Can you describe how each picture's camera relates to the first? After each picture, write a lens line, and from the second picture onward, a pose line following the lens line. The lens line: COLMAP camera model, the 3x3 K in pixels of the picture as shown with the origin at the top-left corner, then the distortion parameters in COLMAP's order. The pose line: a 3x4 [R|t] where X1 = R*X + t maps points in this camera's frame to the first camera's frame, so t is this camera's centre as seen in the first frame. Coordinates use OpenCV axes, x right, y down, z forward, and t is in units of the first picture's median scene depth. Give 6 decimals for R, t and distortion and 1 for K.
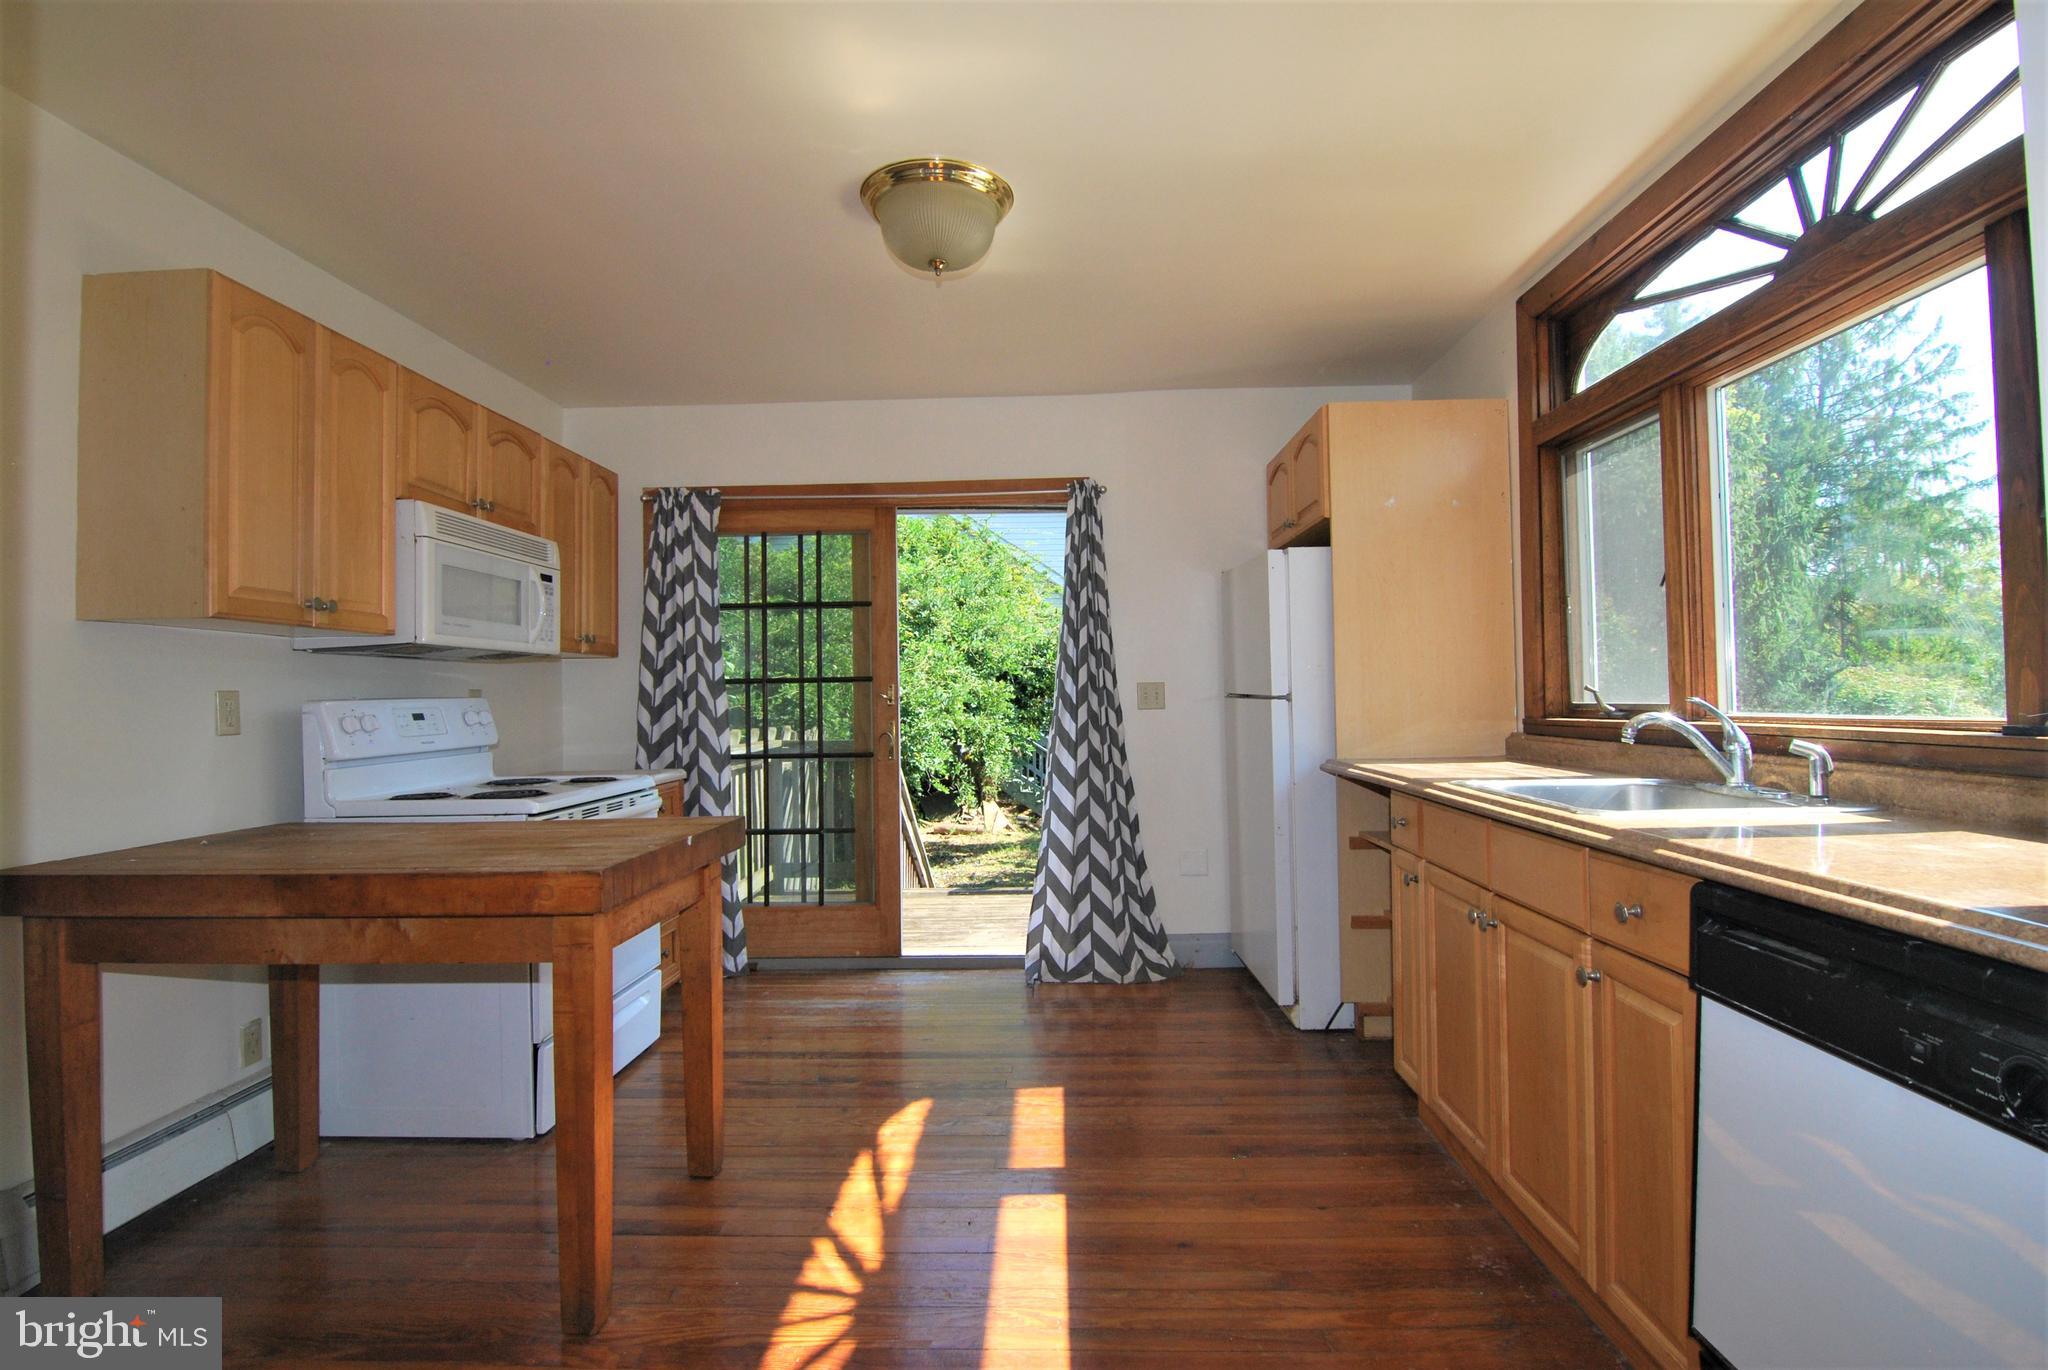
lens RADIAL K [[1005.7, 0, 1024.9], [0, 1005.7, 676.8], [0, 0, 1]] dist [-0.001482, -0.018357]
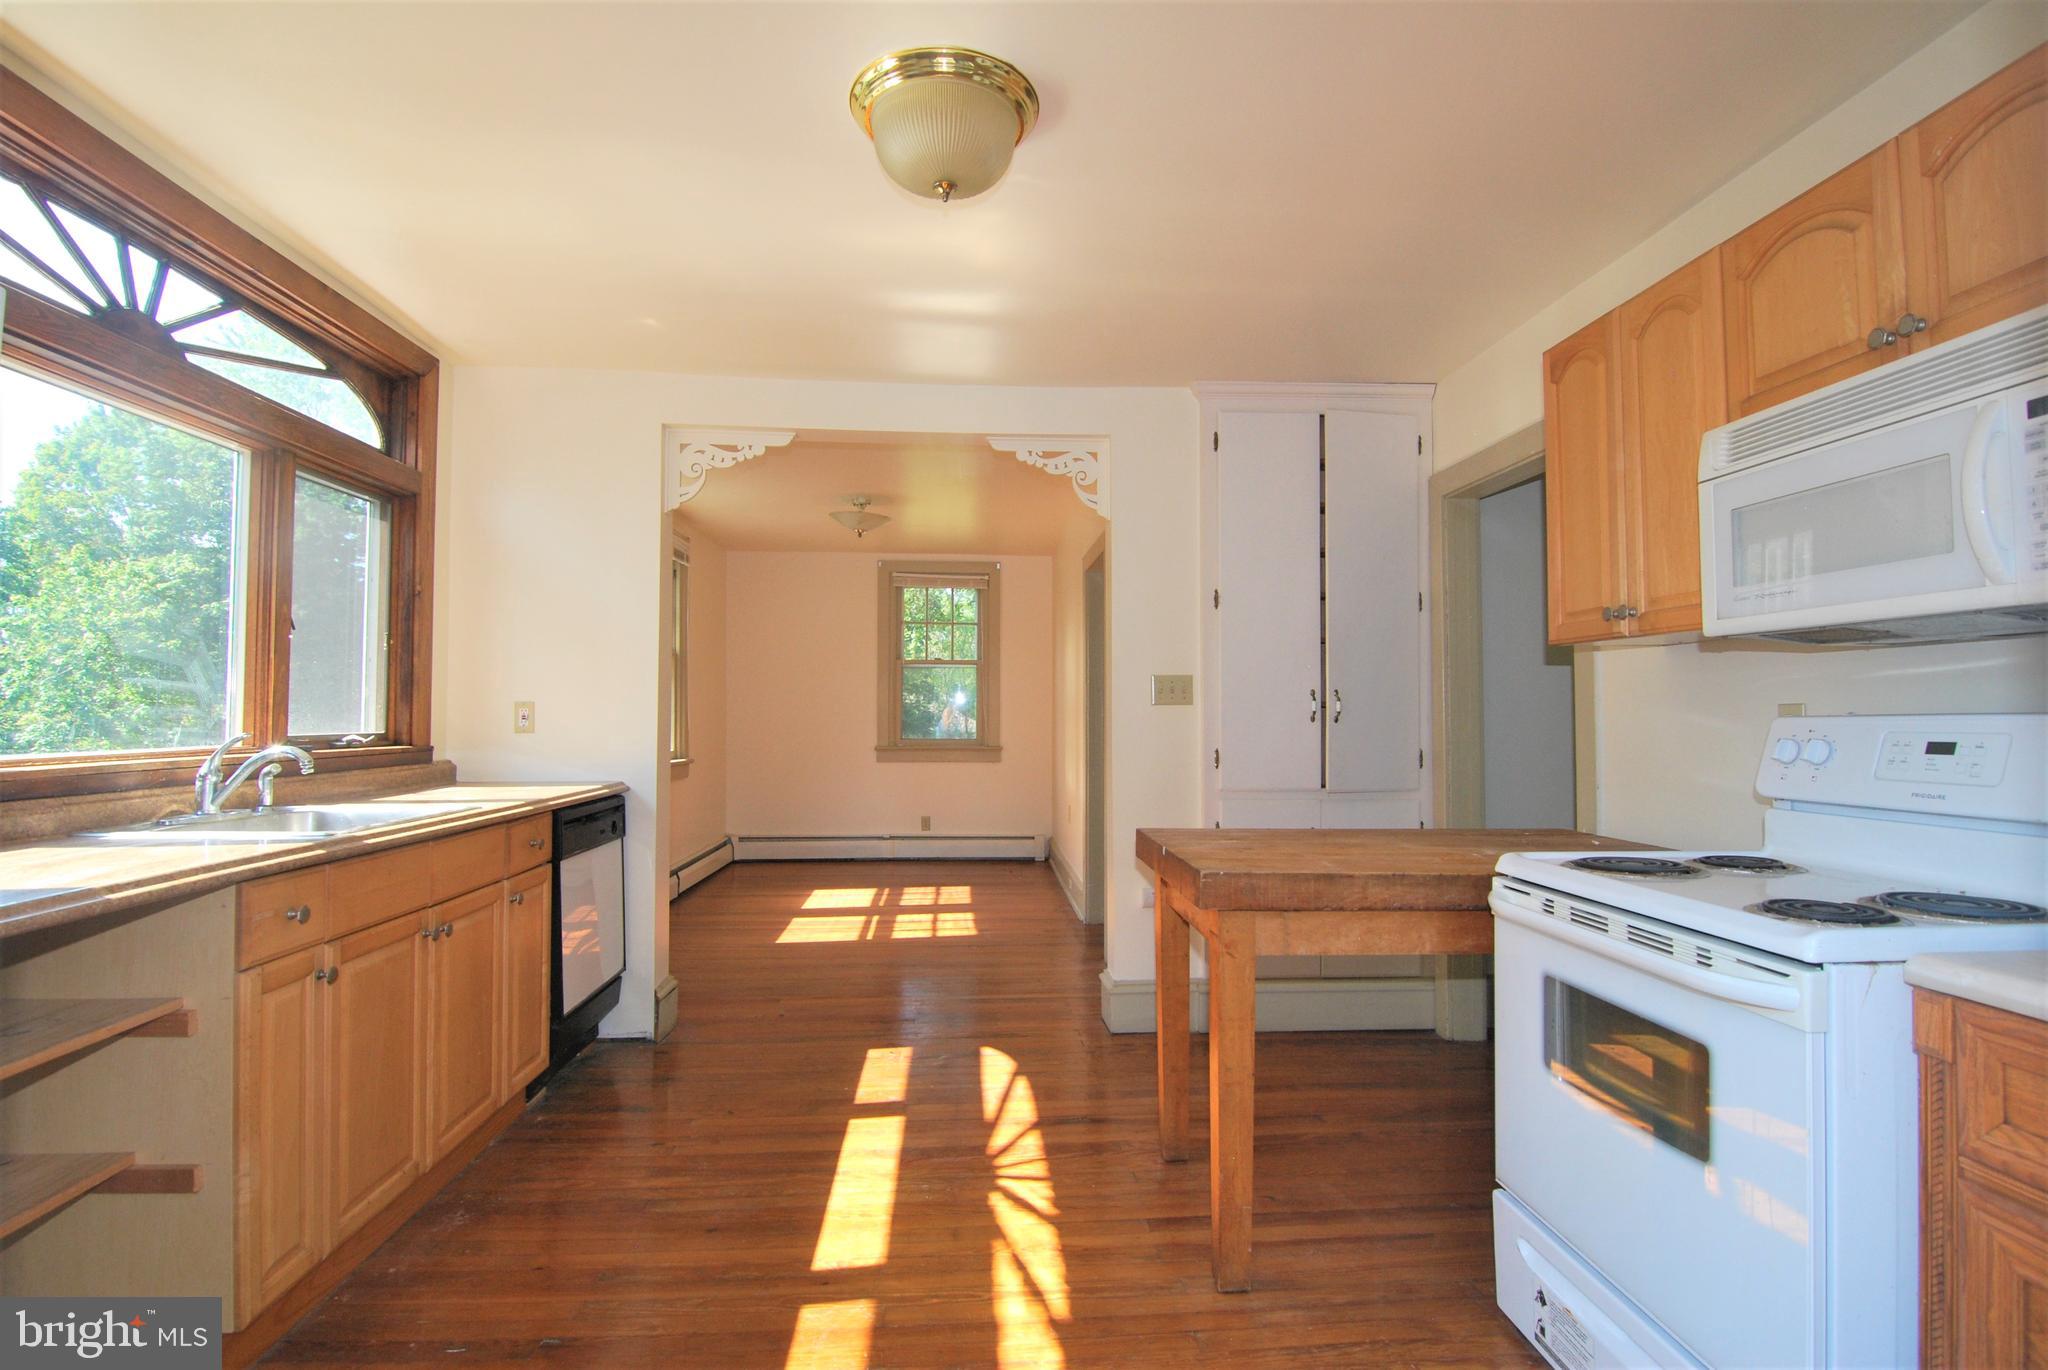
lens RADIAL K [[1005.7, 0, 1024.9], [0, 1005.7, 676.8], [0, 0, 1]] dist [-0.001482, -0.018357]
pose [[-0.993033, 0.015302, -0.116839, -0.055778], [0.019393, 0.999235, -0.033960, 0.012738], [0.116230, -0.035989, -0.992570, 2.096741]]
